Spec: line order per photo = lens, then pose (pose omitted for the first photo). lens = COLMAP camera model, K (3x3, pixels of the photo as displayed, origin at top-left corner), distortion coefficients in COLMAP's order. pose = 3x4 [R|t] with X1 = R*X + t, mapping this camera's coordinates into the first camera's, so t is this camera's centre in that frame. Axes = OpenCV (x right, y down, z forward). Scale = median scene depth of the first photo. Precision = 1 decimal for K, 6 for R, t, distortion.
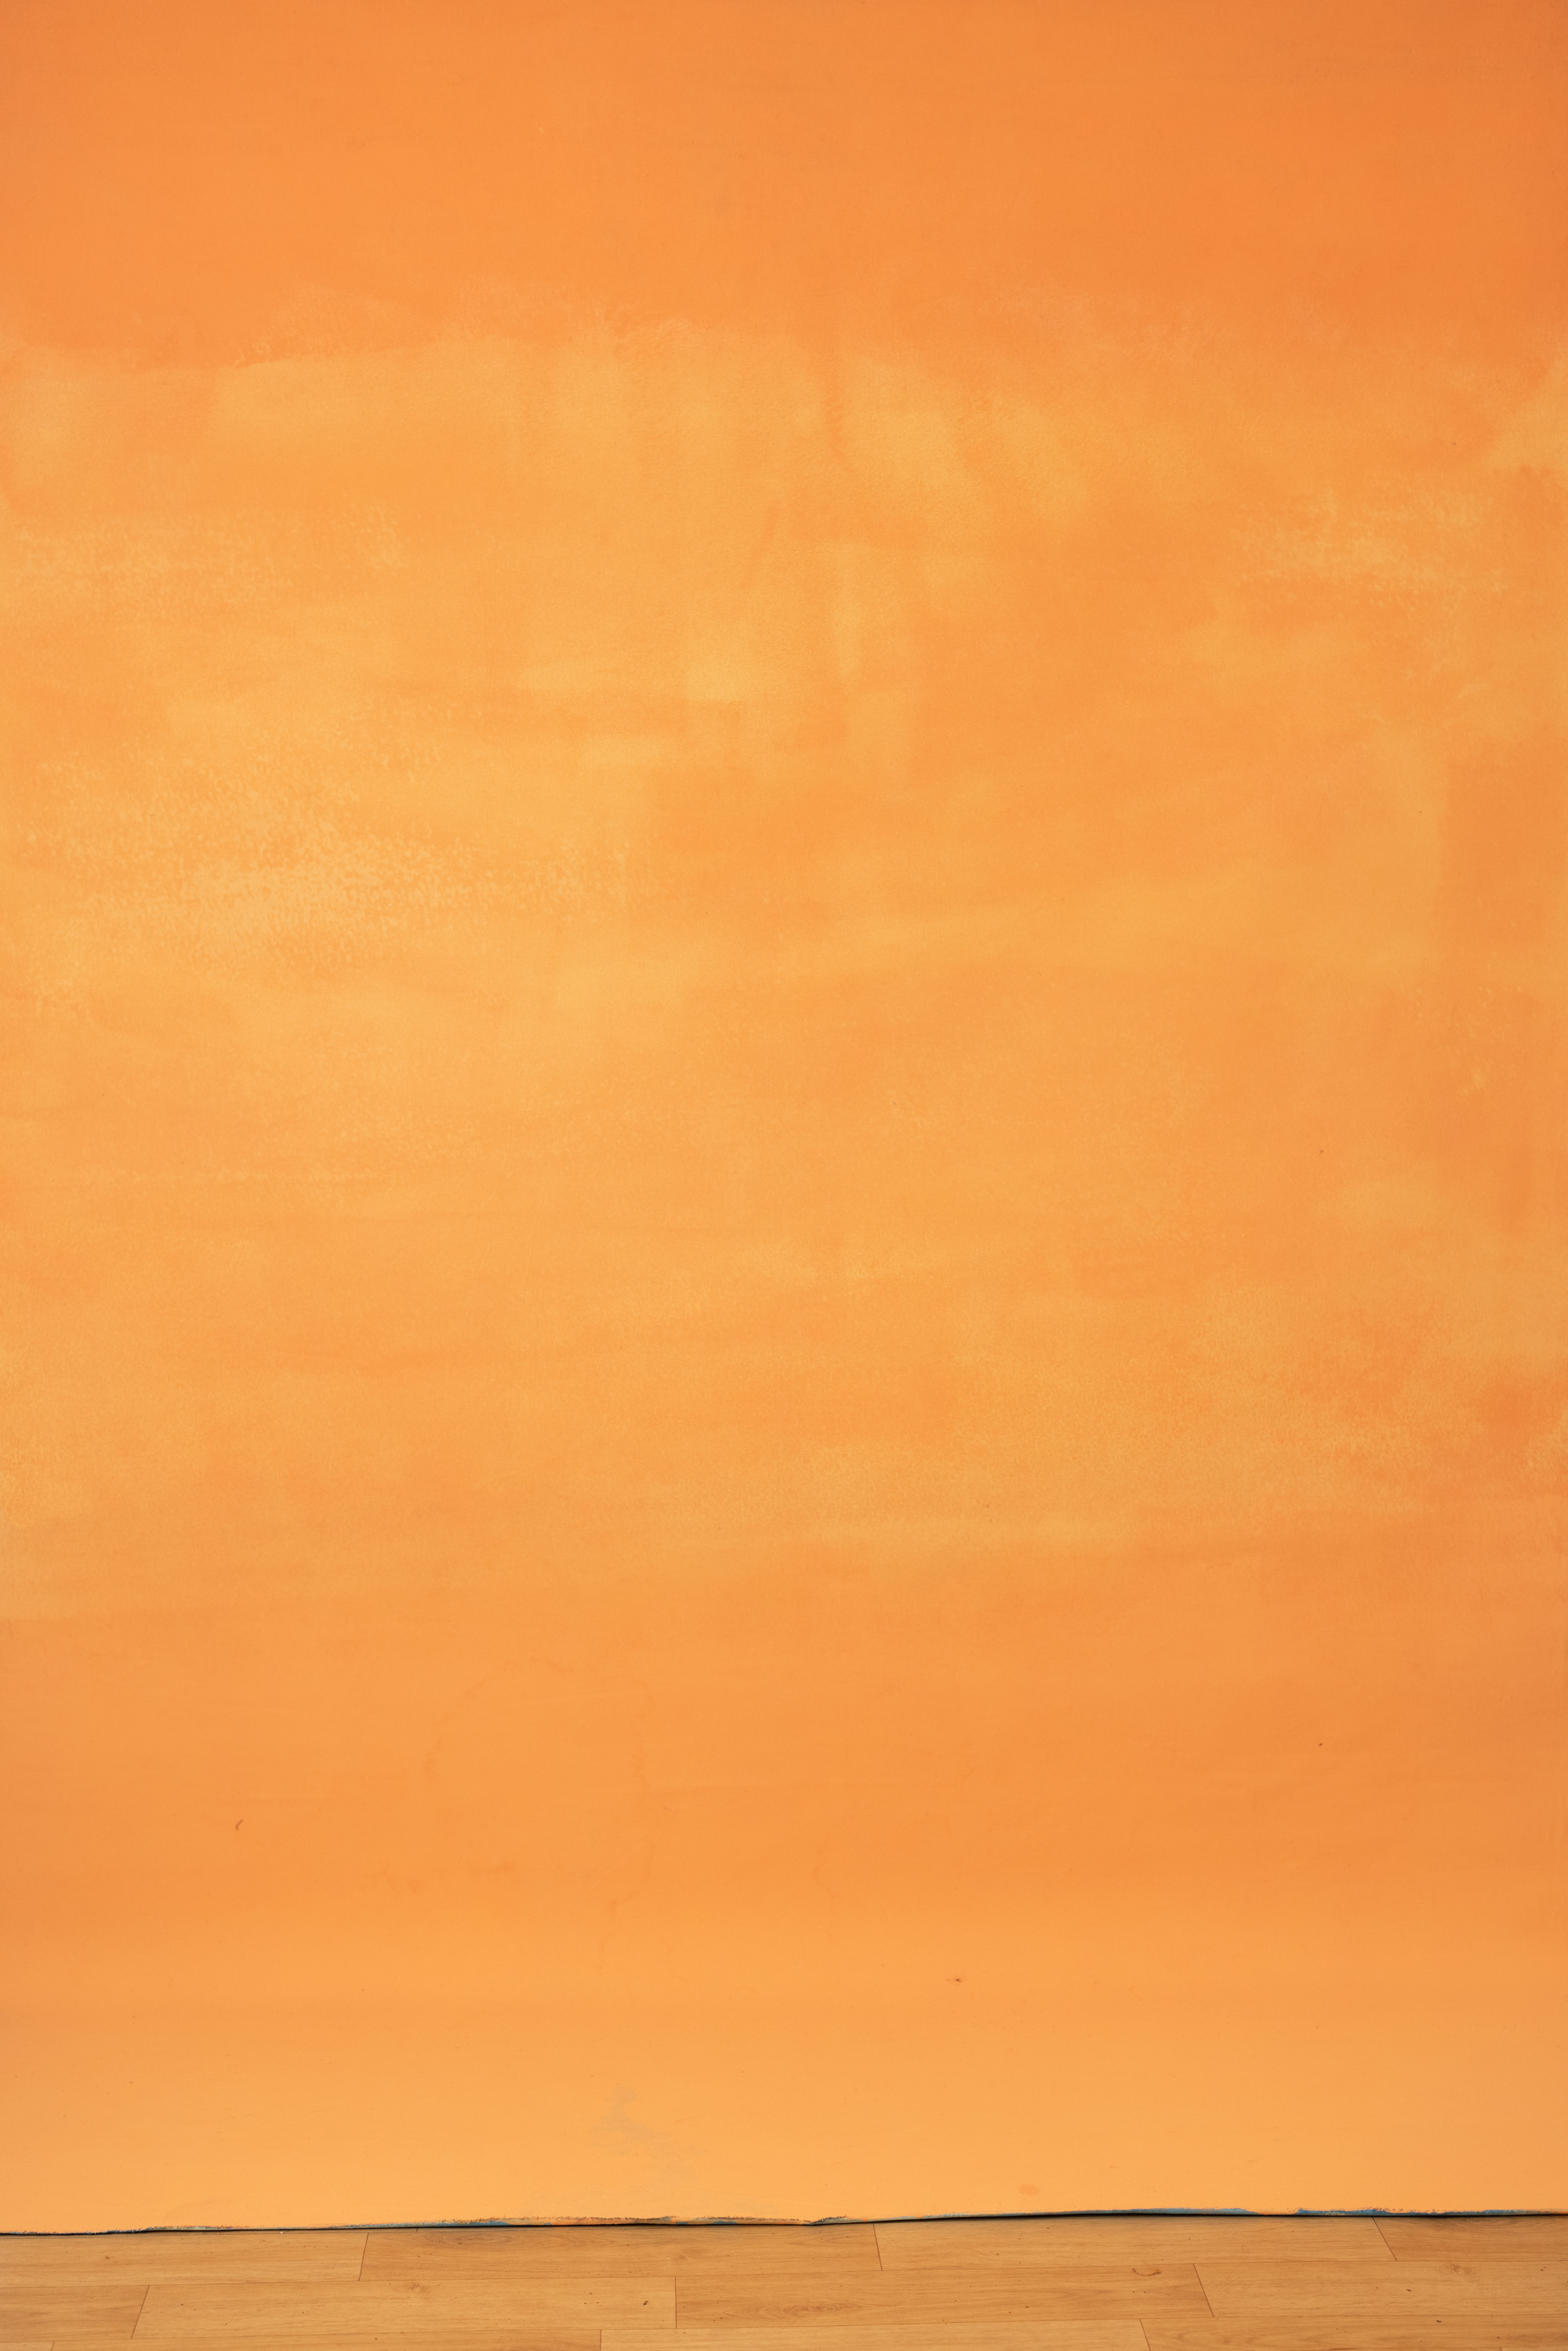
lens RADIAL K [[3361.1, 0, 785.4], [0, 3361.1, 1178.9], [0, 0, 1]] dist [0.024022, 0.000000]
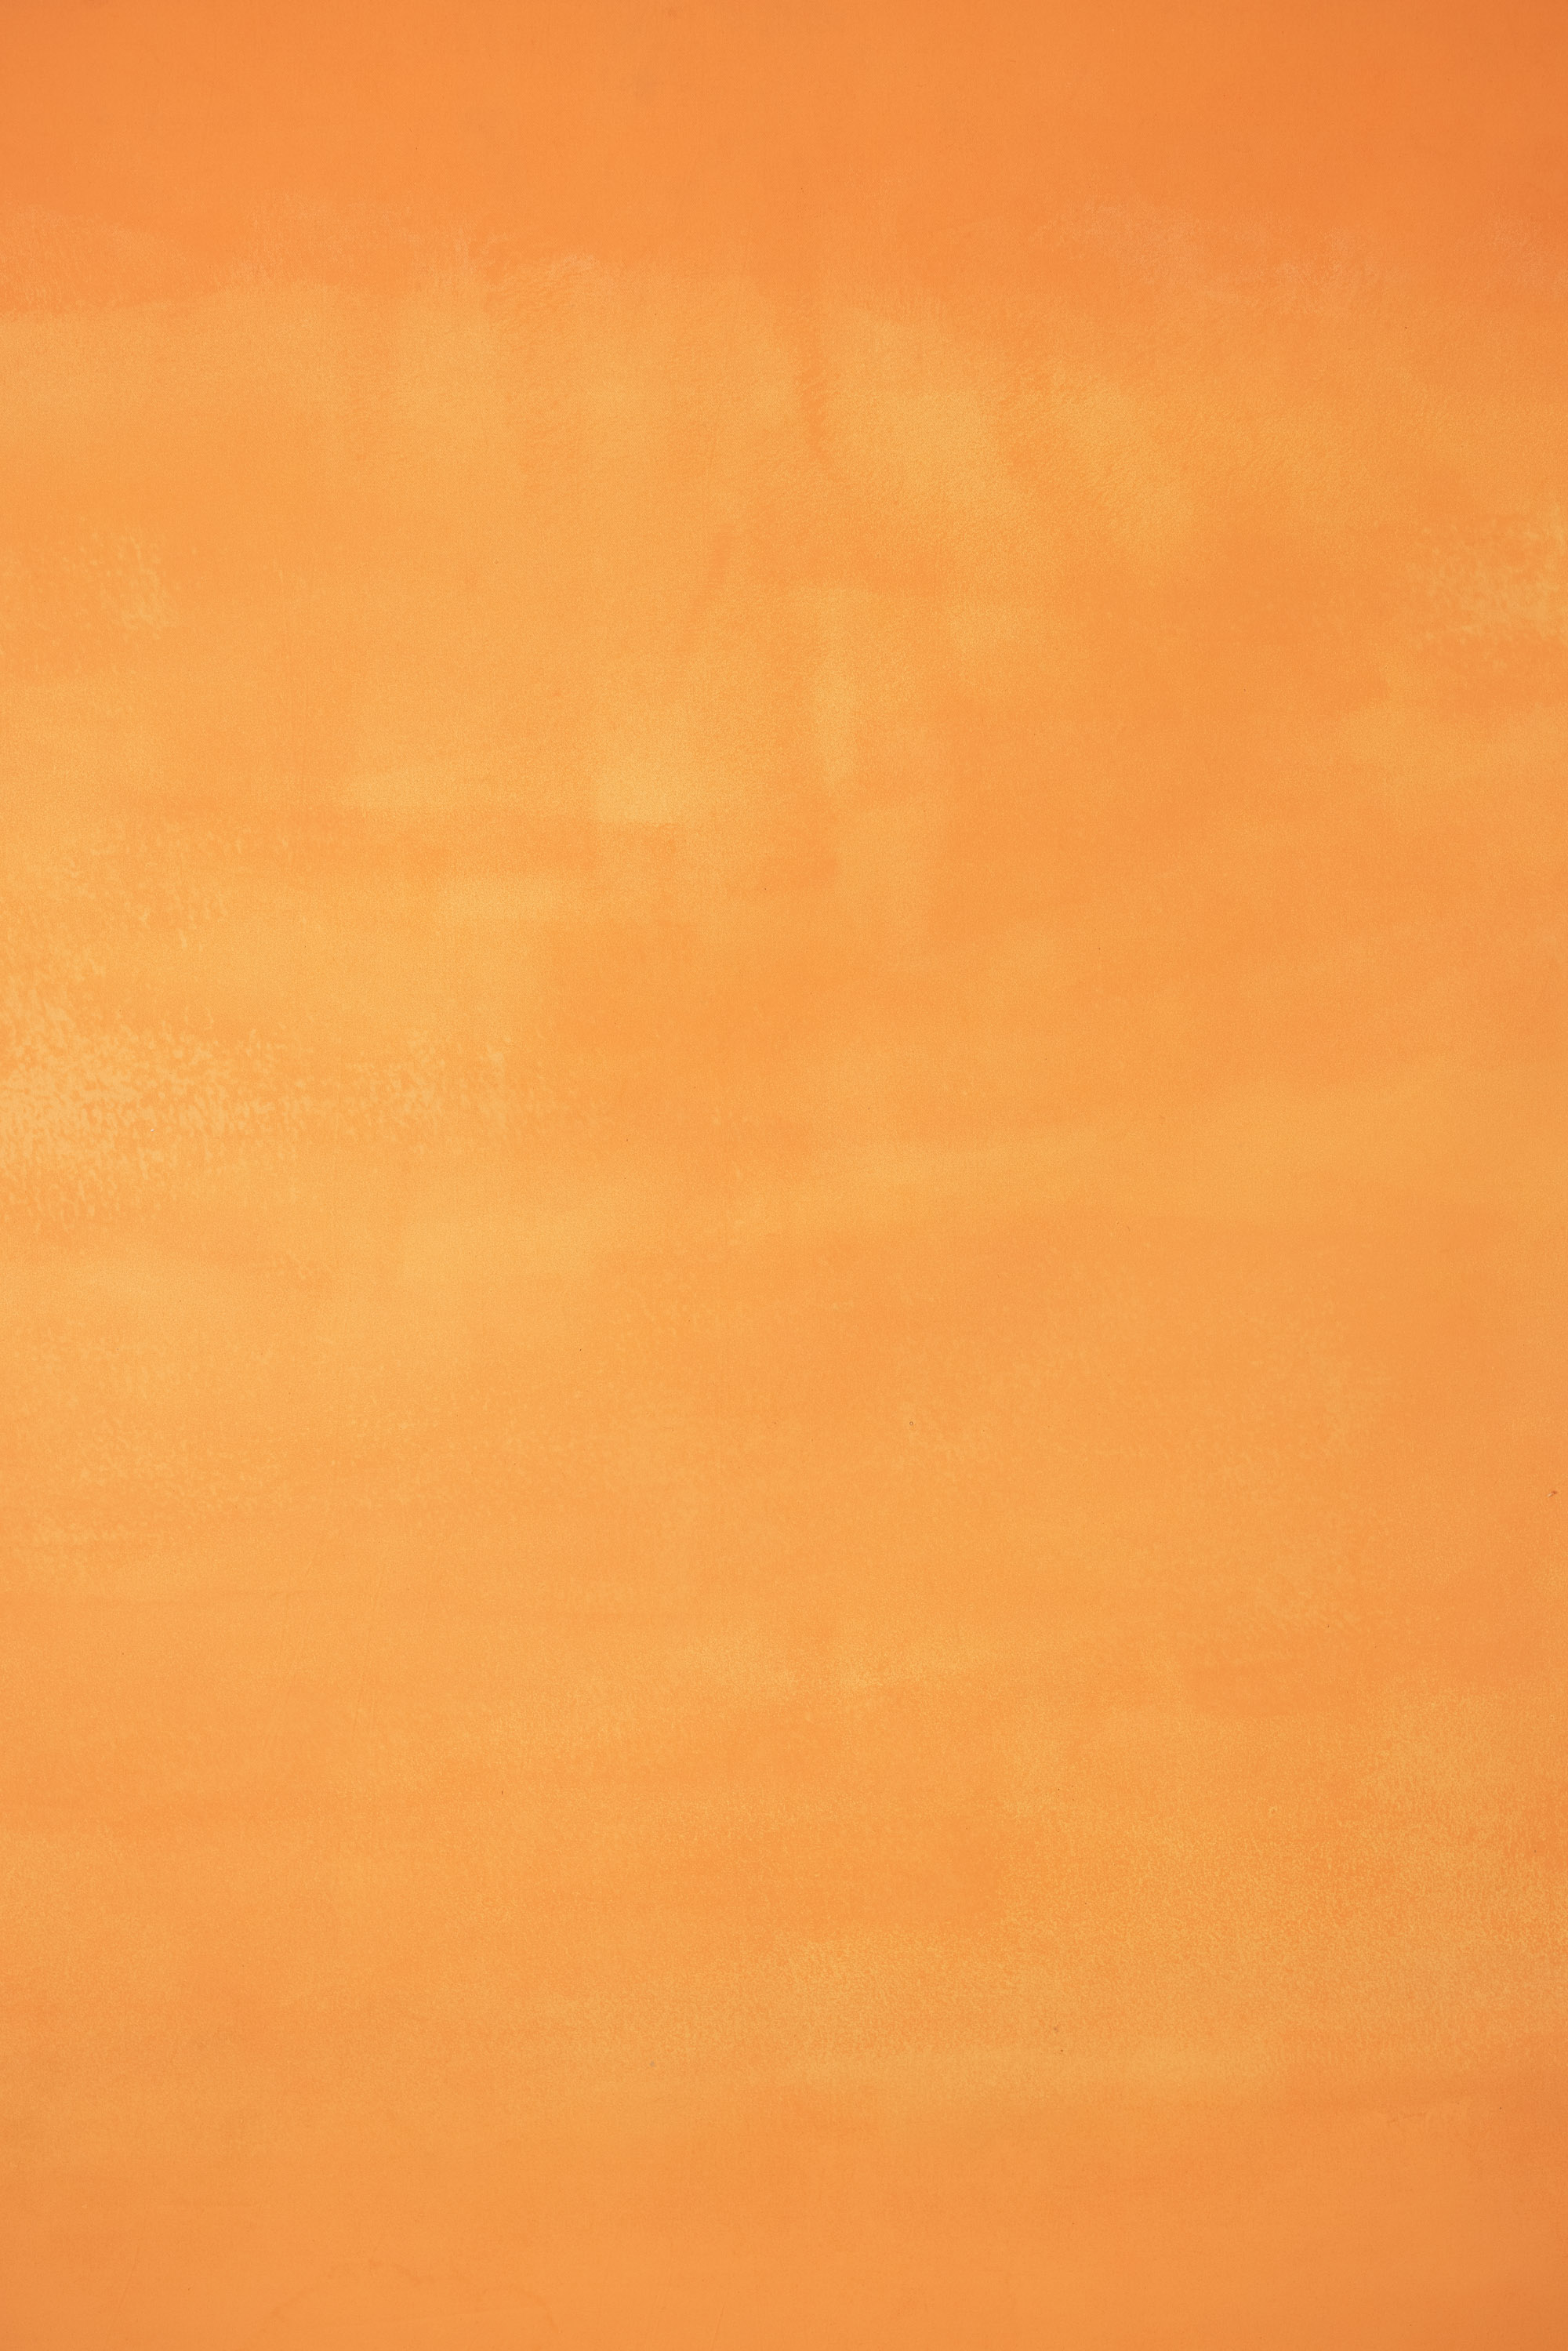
lens RADIAL K [[3361.1, 0, 783.0], [0, 3361.1, 1176.5], [0, 0, 1]] dist [0.024022, 0.000000]
pose [[0.999975, -0.004944, -0.005042, 0.010702], [0.004622, 0.998064, -0.062017, -0.030378], [0.005338, 0.061992, 0.998062, 0.334869]]
